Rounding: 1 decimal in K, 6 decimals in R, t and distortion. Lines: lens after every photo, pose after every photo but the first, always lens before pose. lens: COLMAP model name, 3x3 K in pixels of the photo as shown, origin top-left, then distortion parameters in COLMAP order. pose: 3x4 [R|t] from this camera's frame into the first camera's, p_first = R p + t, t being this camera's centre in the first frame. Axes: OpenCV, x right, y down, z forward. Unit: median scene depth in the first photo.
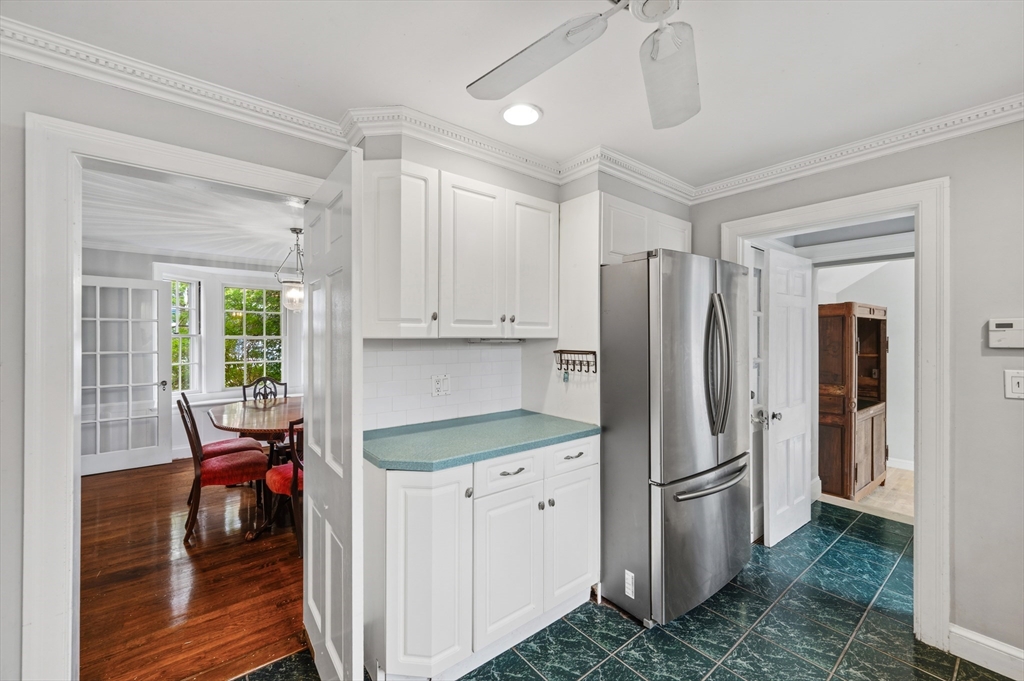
lens RADIAL K [[407.0, 0, 518.0], [0, 407.0, 337.7], [0, 0, 1]] dist [0.003084, -0.000376]
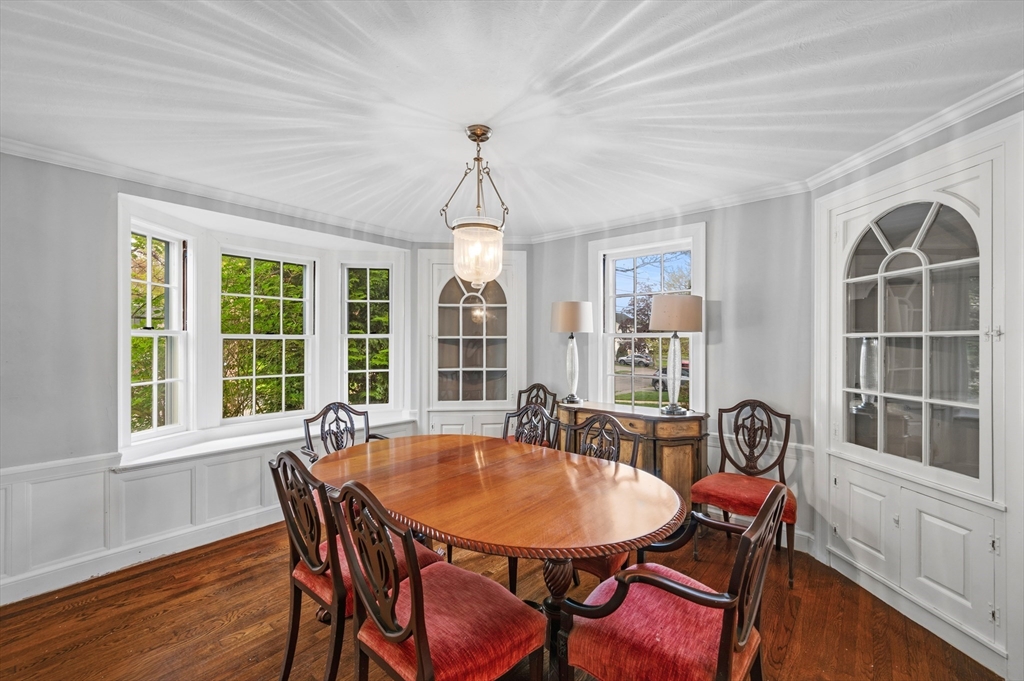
lens RADIAL K [[407.0, 0, 513.7], [0, 407.0, 340.2], [0, 0, 1]] dist [0.003084, -0.000376]
pose [[0.983052, -0.004111, 0.183278, -0.466871], [0.003258, 0.999982, 0.004956, 0.003361], [-0.183295, -0.004275, 0.983049, 0.370735]]
